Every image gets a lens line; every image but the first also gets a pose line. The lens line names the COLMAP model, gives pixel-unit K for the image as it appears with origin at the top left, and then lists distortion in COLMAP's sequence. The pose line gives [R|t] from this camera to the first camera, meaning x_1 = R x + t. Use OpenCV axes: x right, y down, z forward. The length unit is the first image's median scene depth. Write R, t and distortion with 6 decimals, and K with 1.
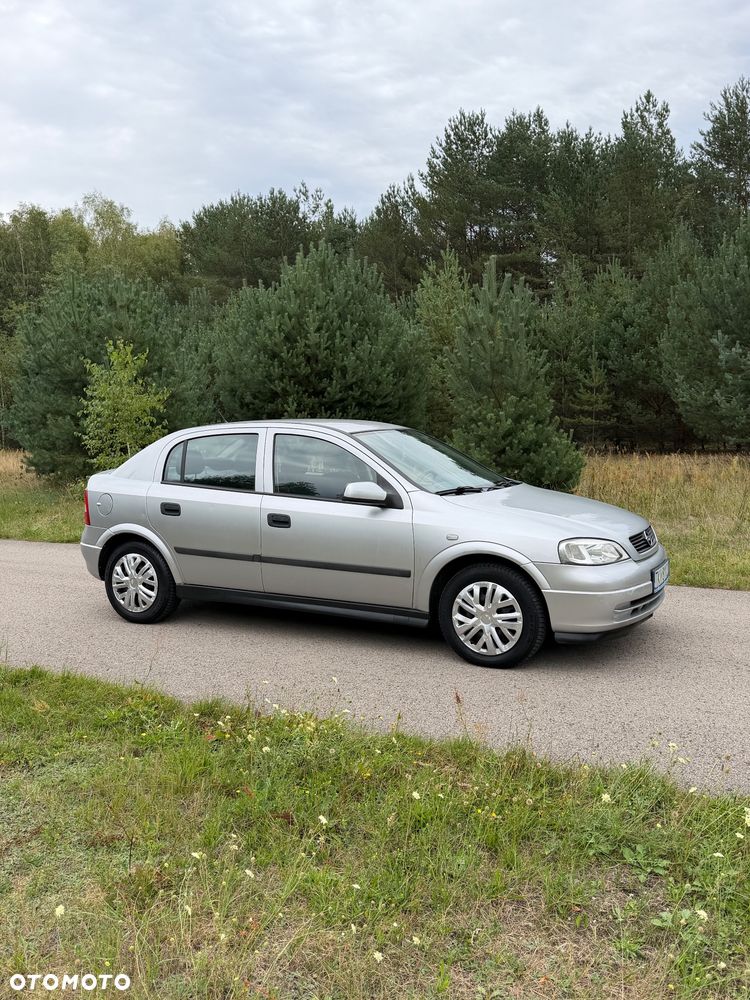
lens RADIAL K [[827.1, 0, 374.9], [0, 827.1, 524.4], [0, 0, 1]] dist [0.130824, -0.225971]
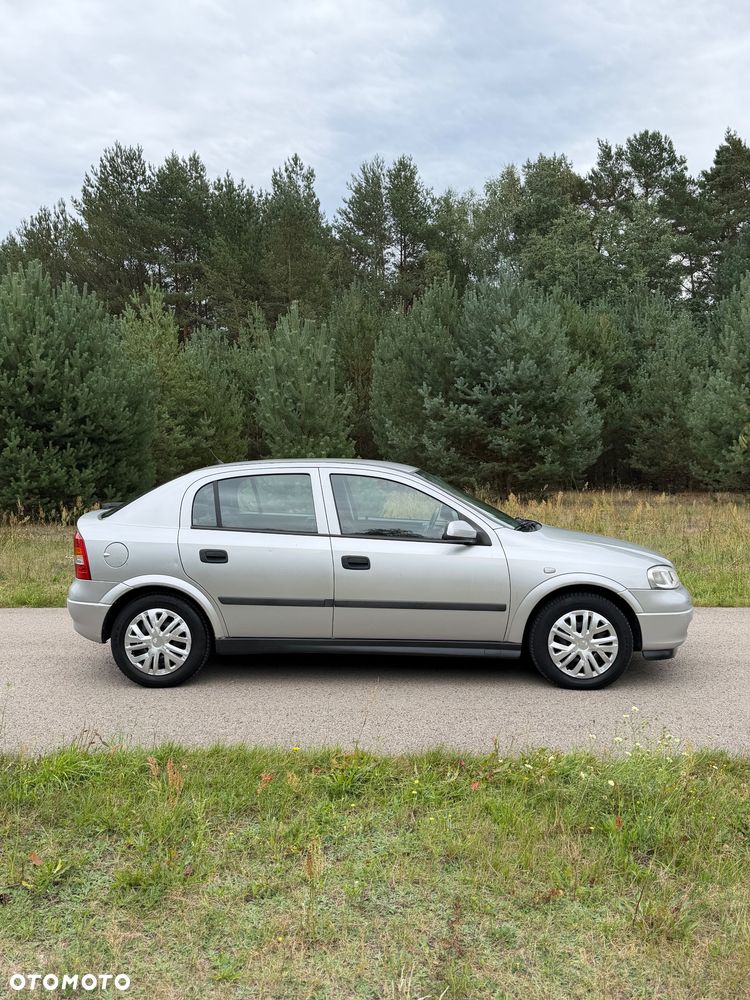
lens RADIAL K [[827.1, 0, 374.9], [0, 827.1, 524.4], [0, 0, 1]] dist [0.130824, -0.225971]
pose [[0.906596, -0.024630, 0.421280, -0.444685], [0.043646, 0.998414, -0.035555, -0.012508], [-0.419737, 0.050621, 0.906233, 0.094338]]
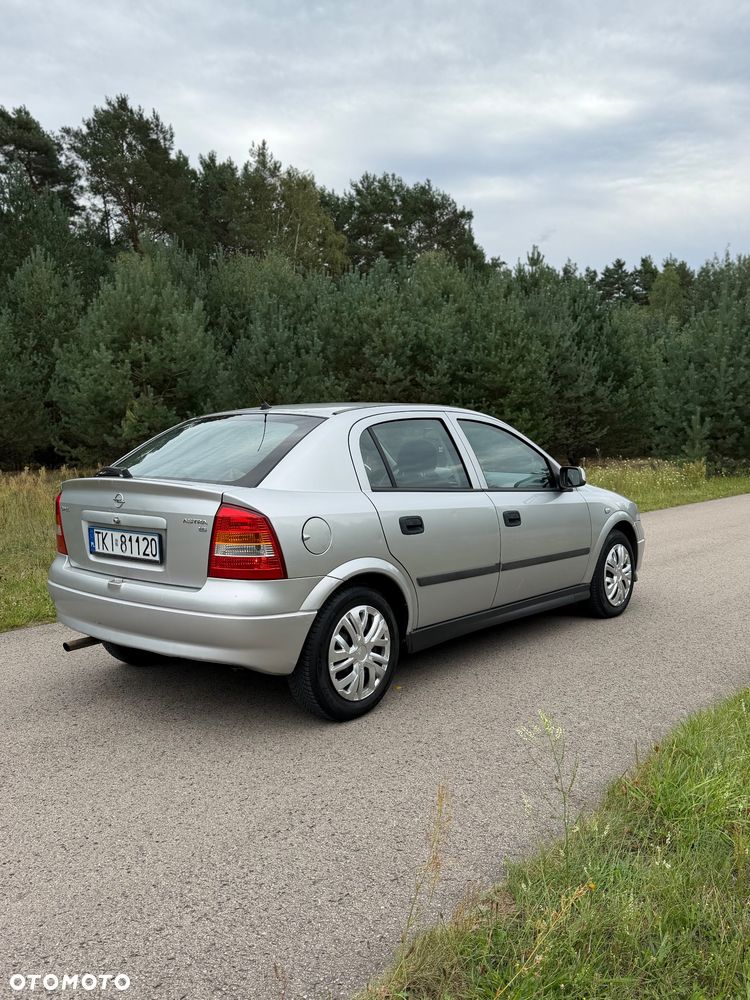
lens RADIAL K [[827.1, 0, 374.9], [0, 827.1, 524.4], [0, 0, 1]] dist [0.130824, -0.225971]
pose [[0.225125, -0.092184, 0.969959, -0.874948], [0.122376, 0.990306, 0.065715, -0.064797], [-0.966614, 0.103906, 0.234224, 0.825237]]
